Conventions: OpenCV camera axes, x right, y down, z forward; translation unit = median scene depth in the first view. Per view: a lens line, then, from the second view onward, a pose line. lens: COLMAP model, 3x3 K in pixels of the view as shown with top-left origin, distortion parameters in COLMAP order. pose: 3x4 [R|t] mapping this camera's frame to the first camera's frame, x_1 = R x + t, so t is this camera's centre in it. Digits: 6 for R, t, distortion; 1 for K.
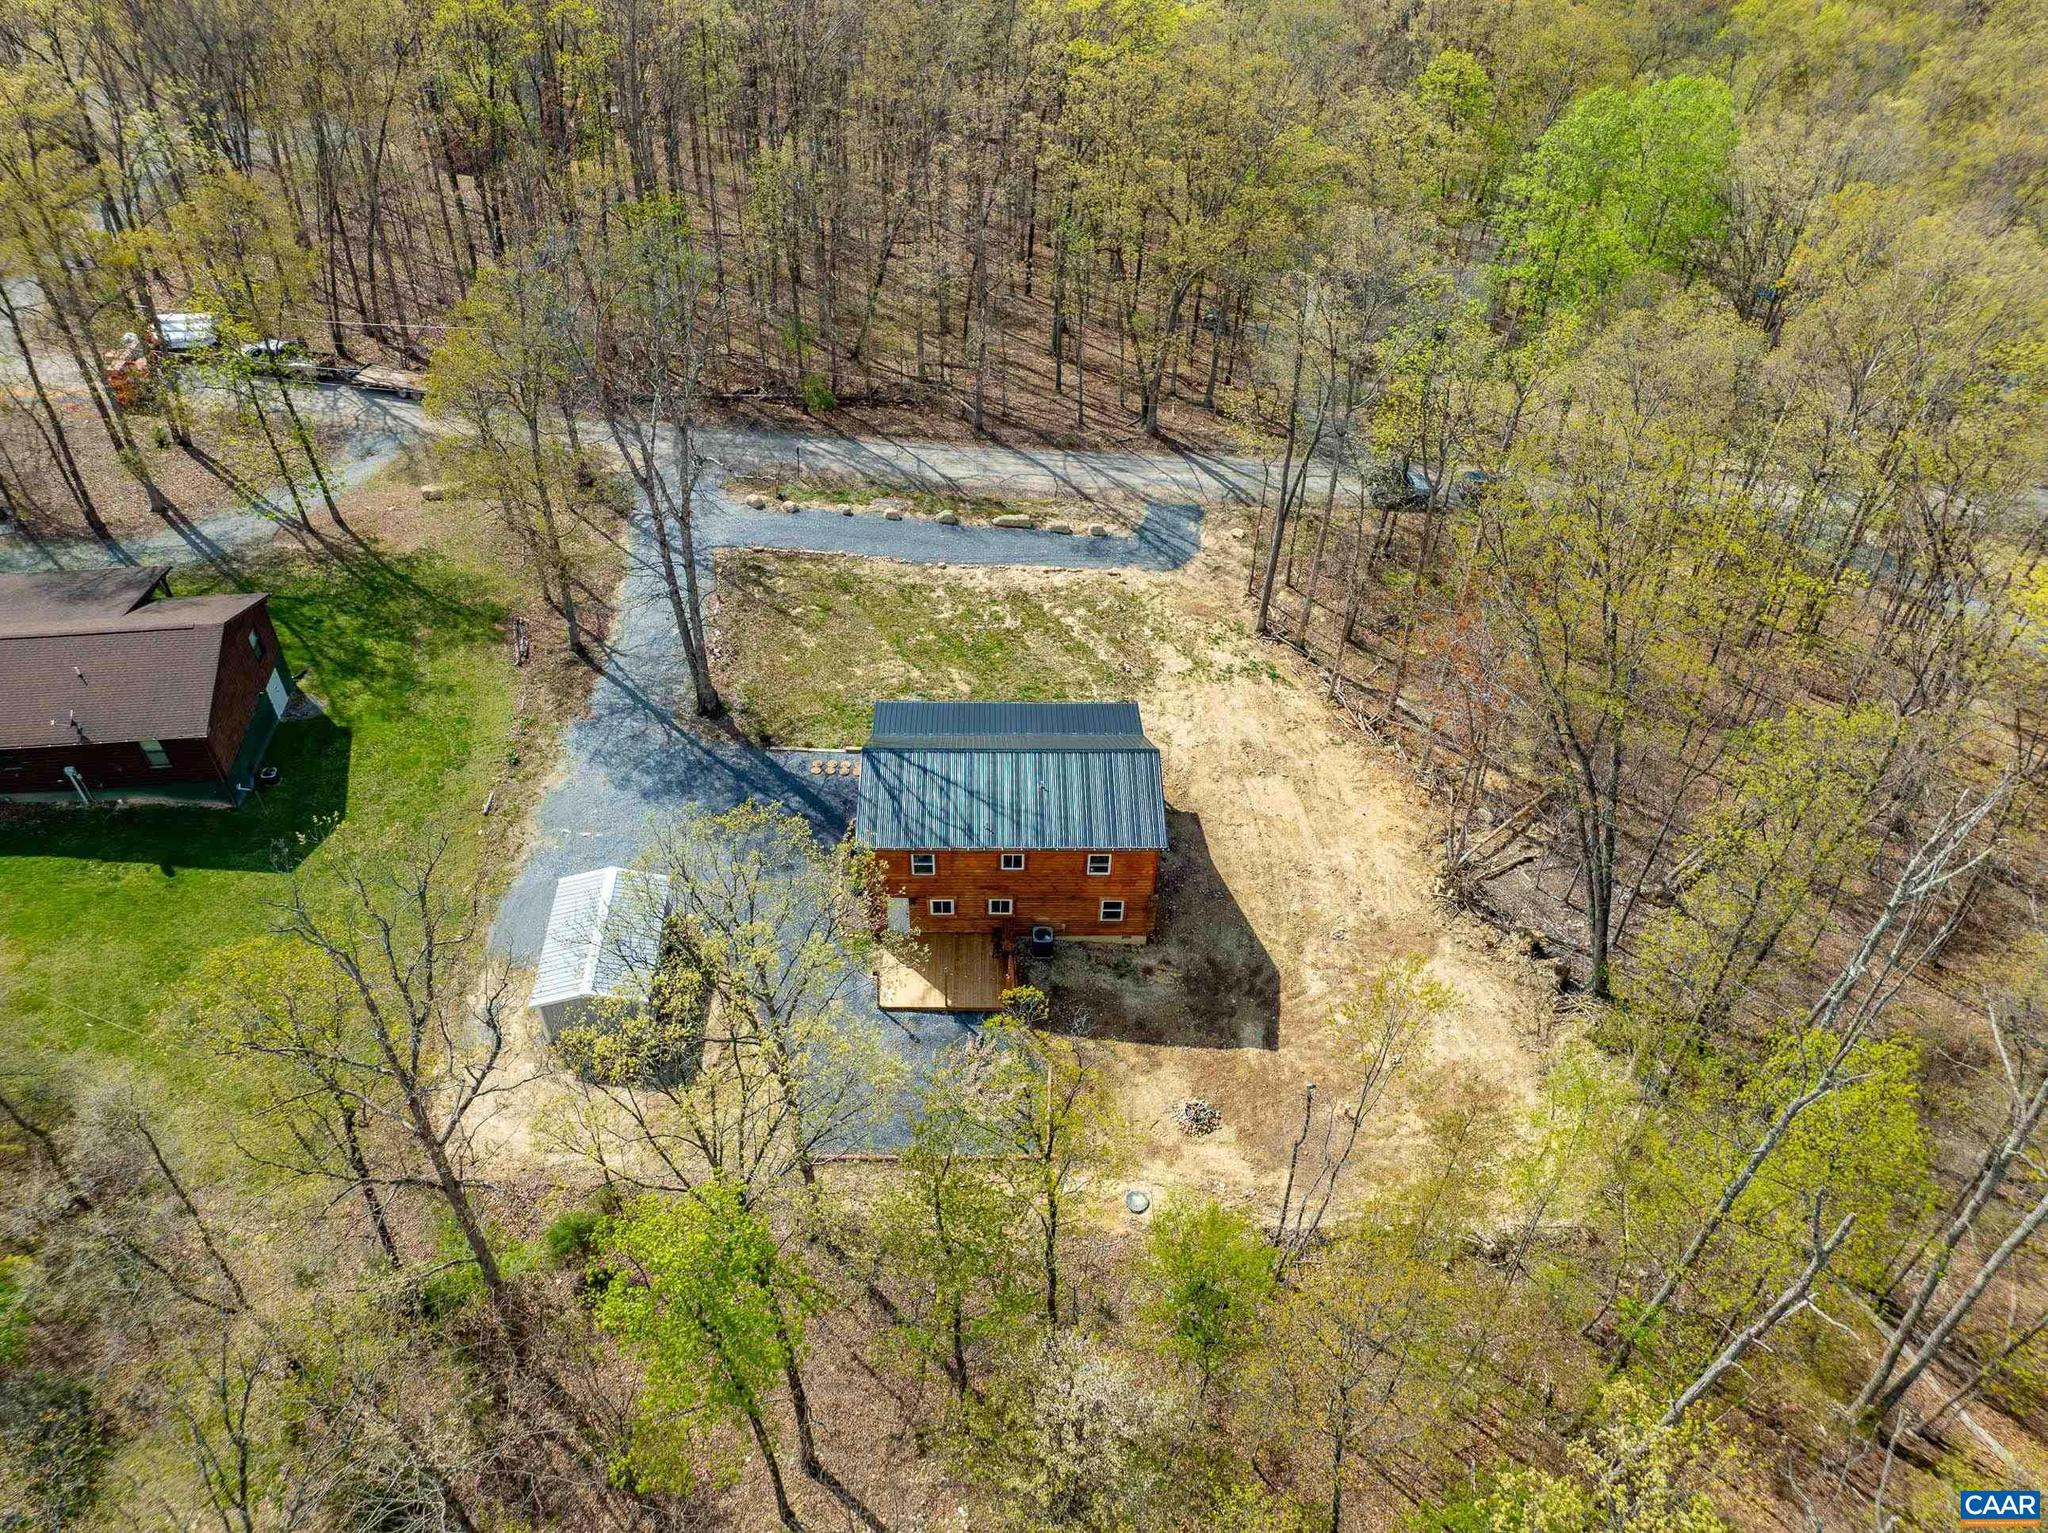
lens RADIAL K [[1454.1, 0, 1023.7], [0, 1454.1, 755.6], [0, 0, 1]] dist [-0.030974, 0.005439]
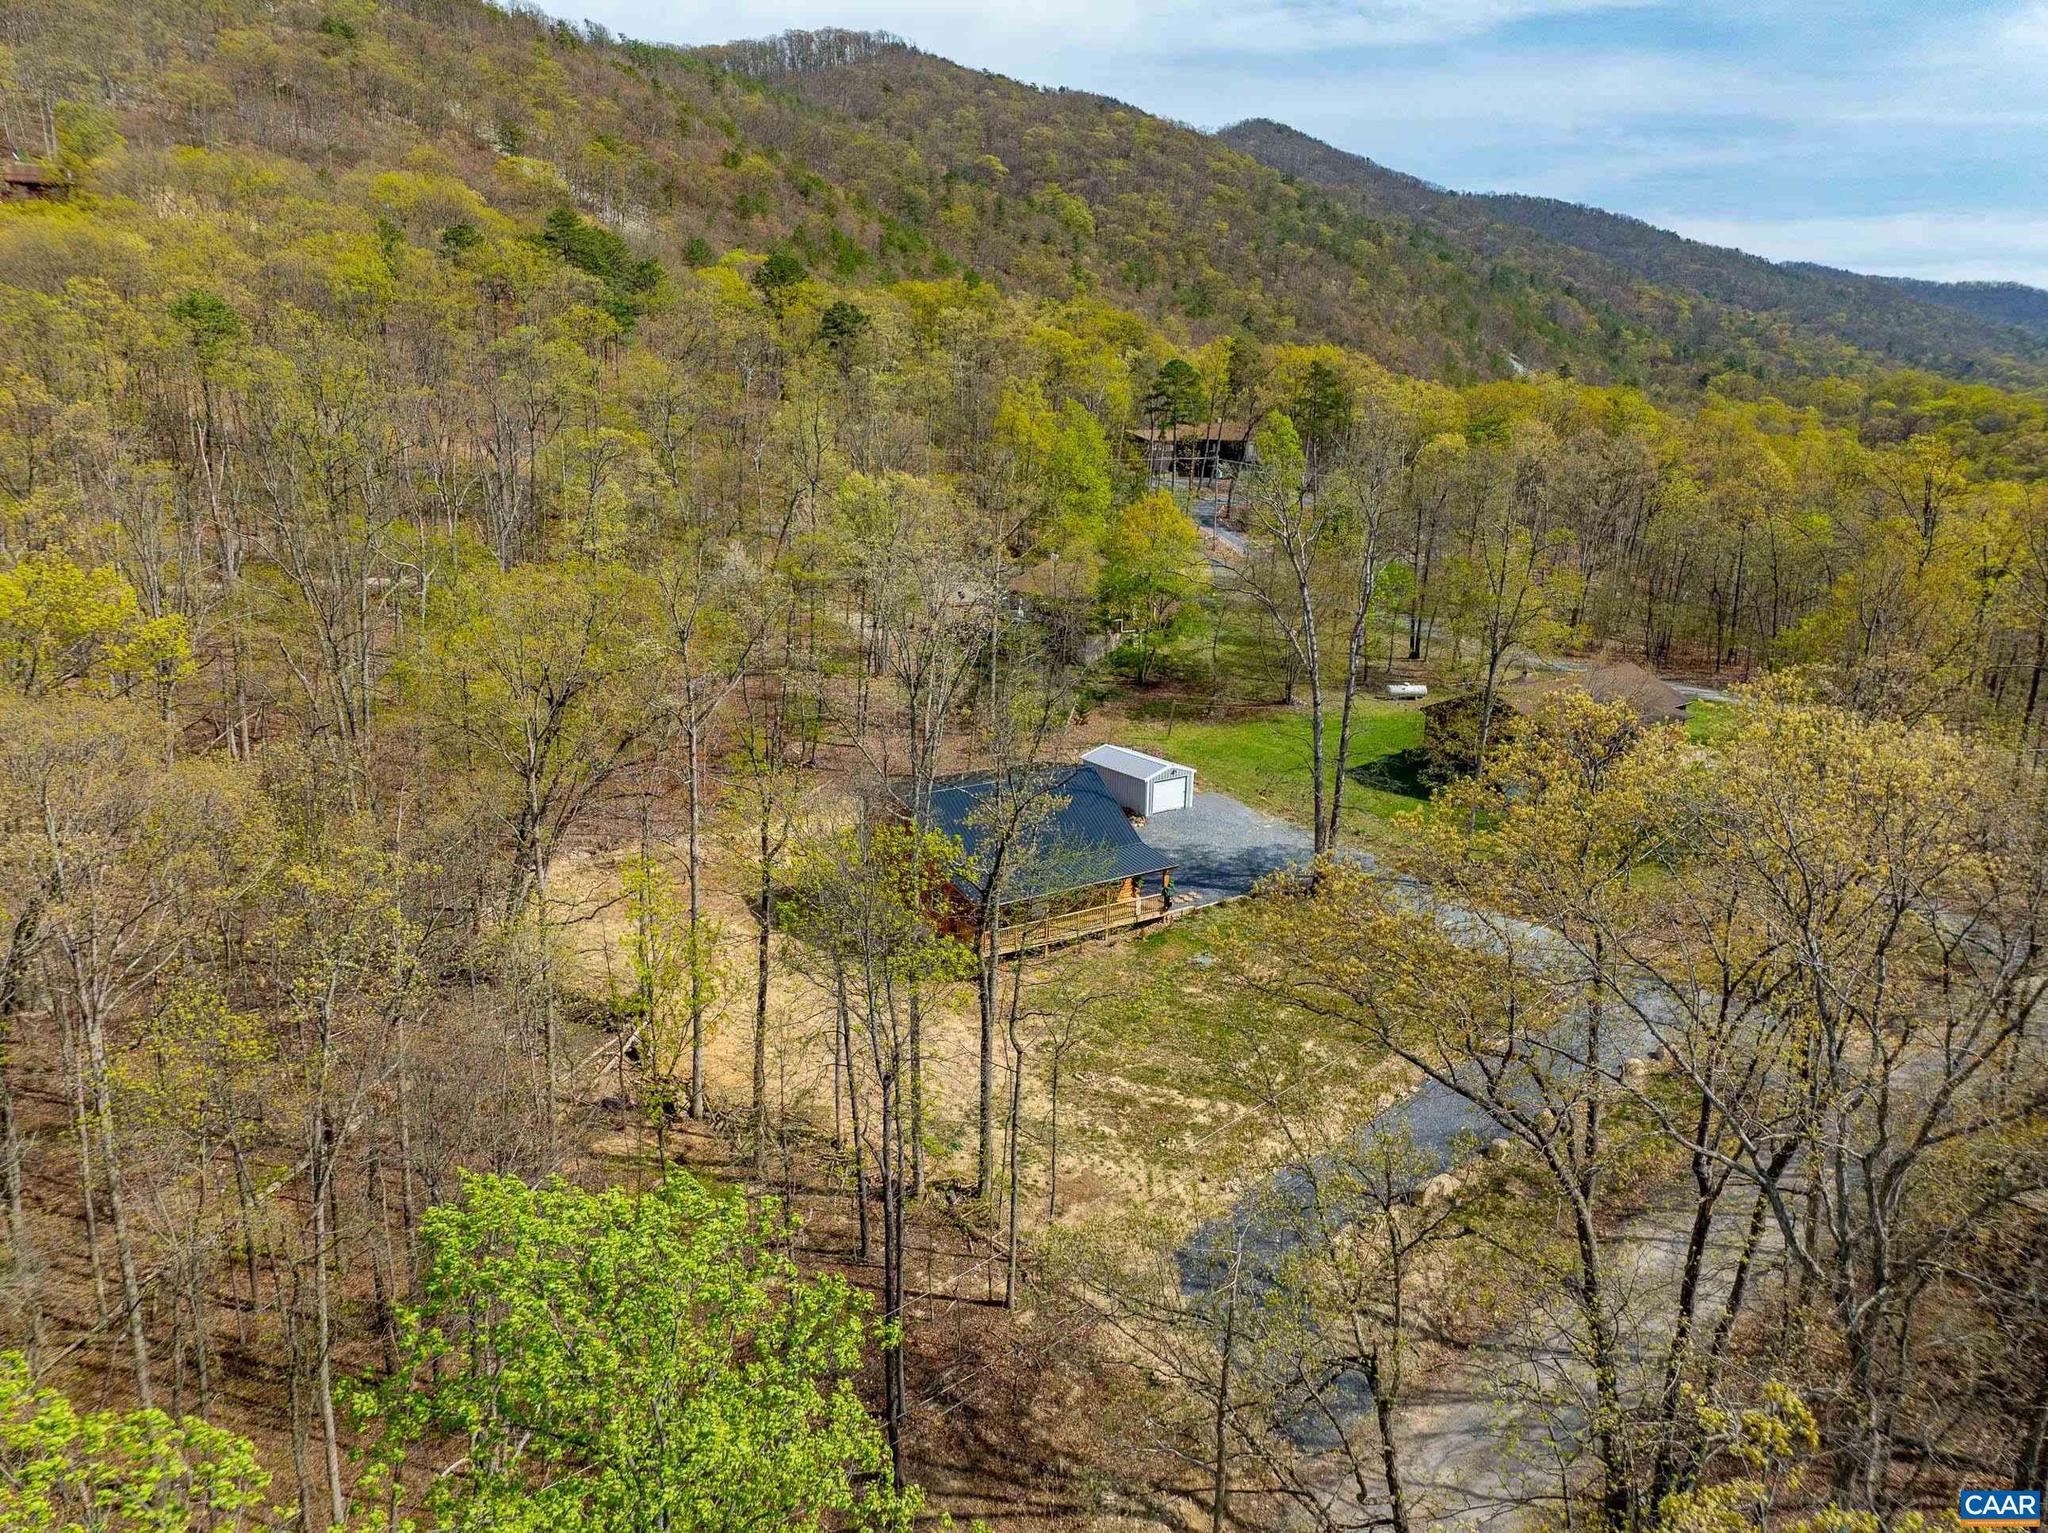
lens RADIAL K [[1454.1, 0, 1023.7], [0, 1454.1, 755.6], [0, 0, 1]] dist [-0.030974, 0.005439]
pose [[-0.831308, 0.099356, -0.546860, 0.507449], [-0.400141, 0.575894, 0.712905, -0.706760], [0.385765, 0.811464, -0.438989, 1.167417]]
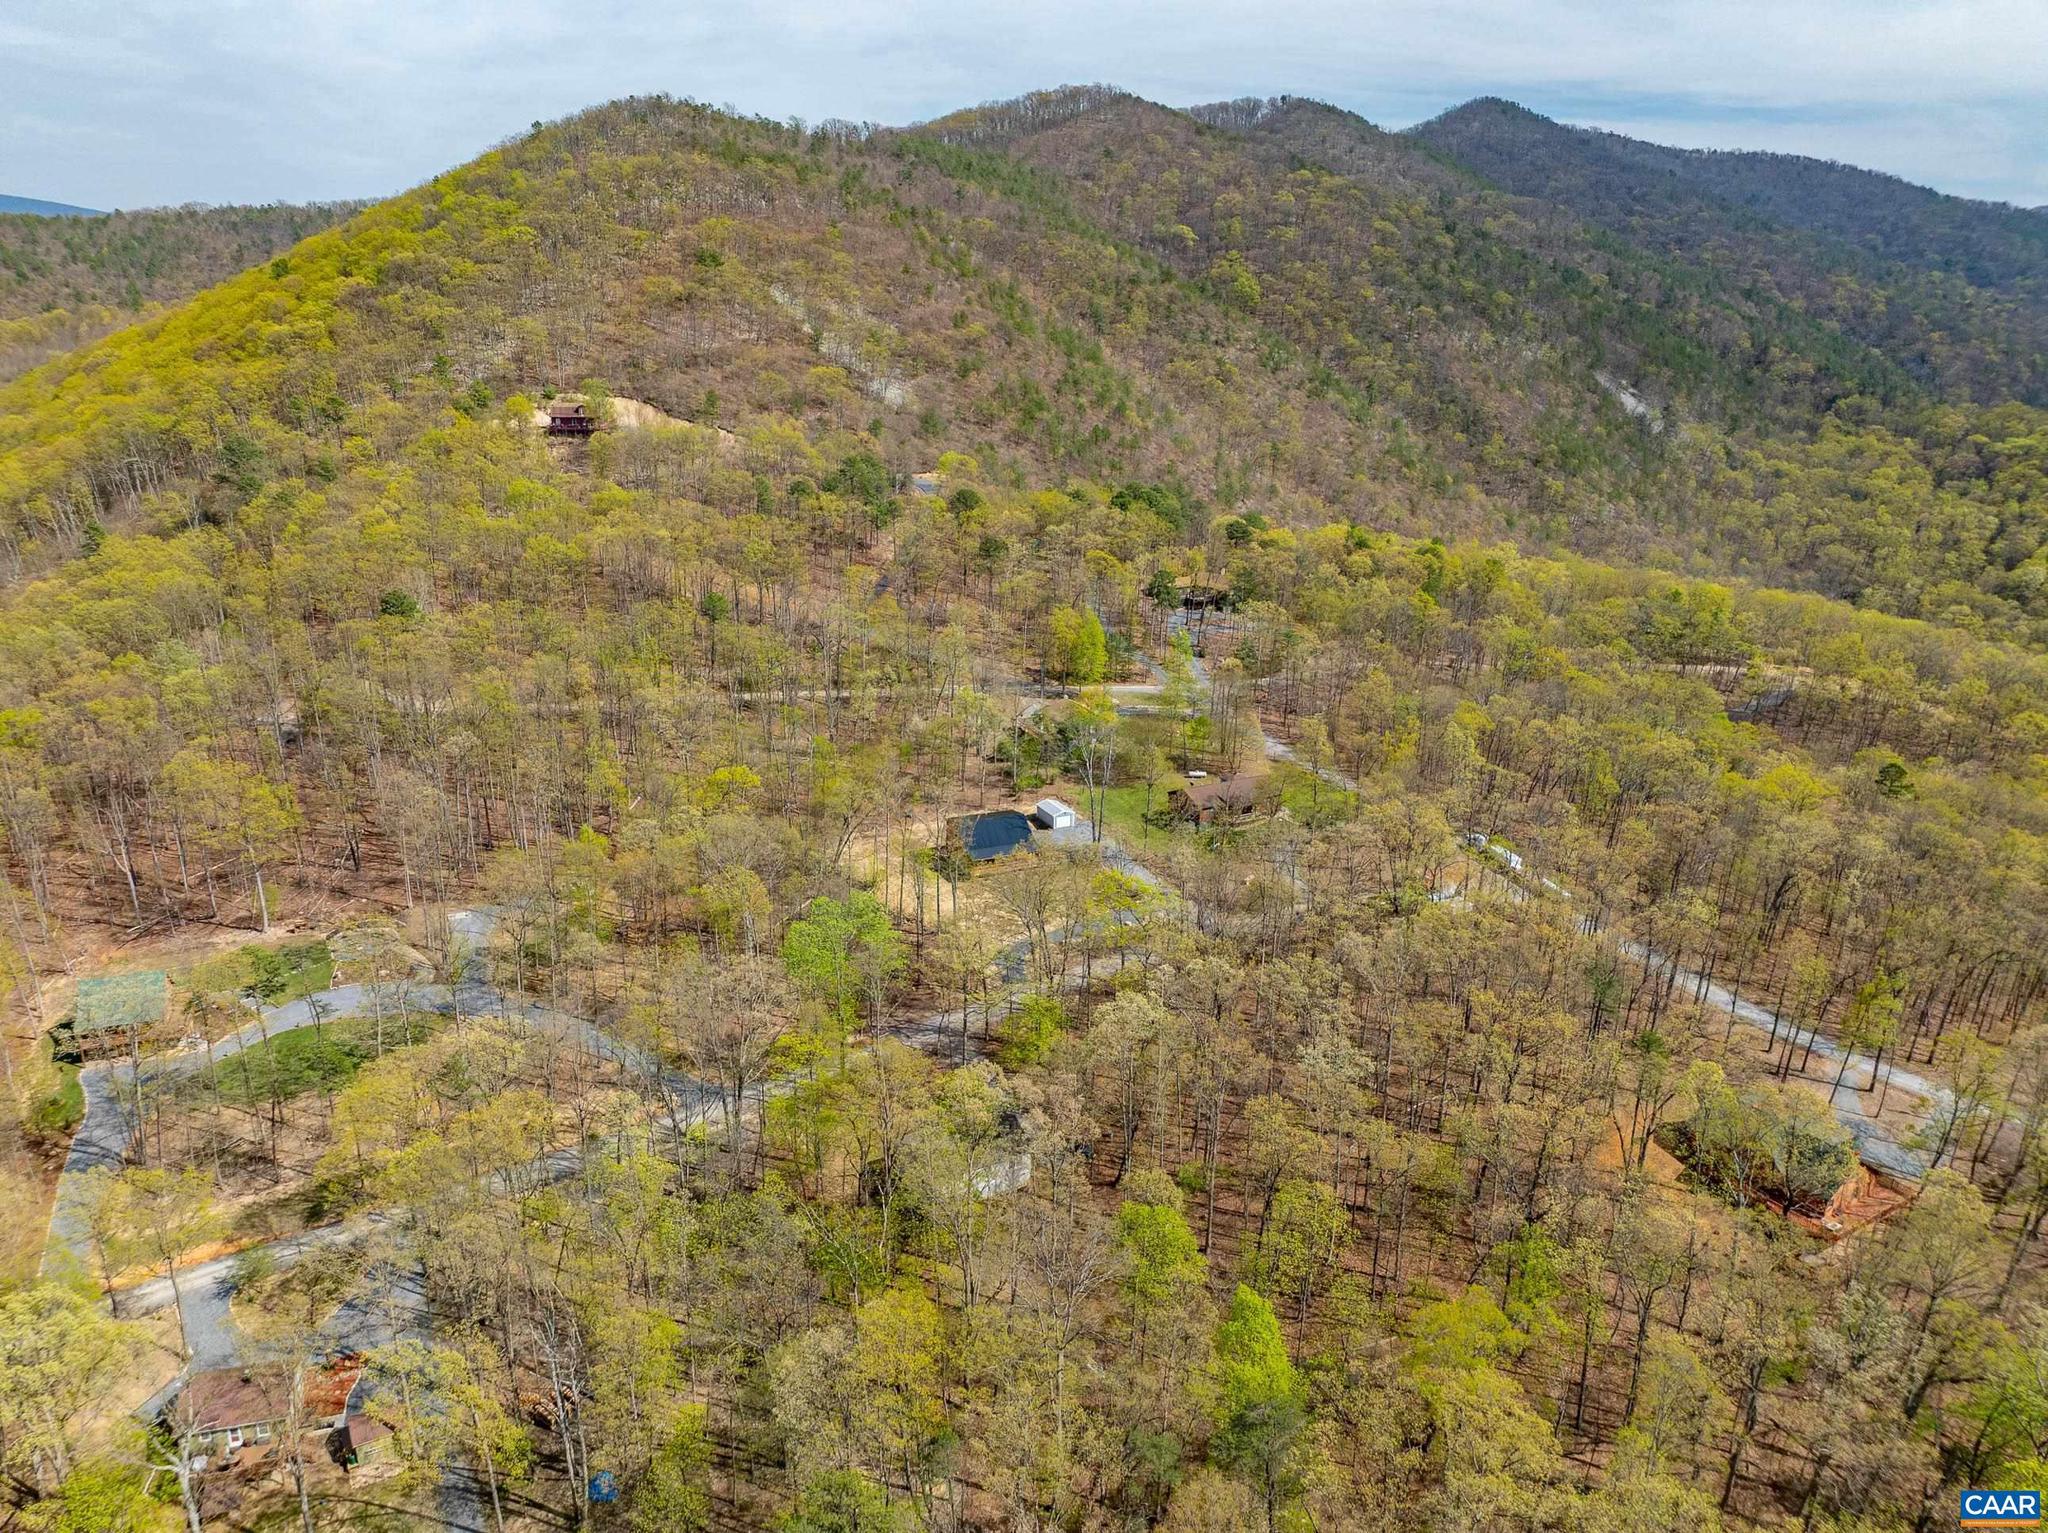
lens RADIAL K [[1454.1, 0, 1023.7], [0, 1454.1, 755.6], [0, 0, 1]] dist [-0.030974, 0.005439]
pose [[-0.914955, 0.087083, -0.394048, 1.083339], [-0.296768, 0.516492, 0.803221, -2.459185], [0.273470, 0.851852, -0.446724, 1.974746]]
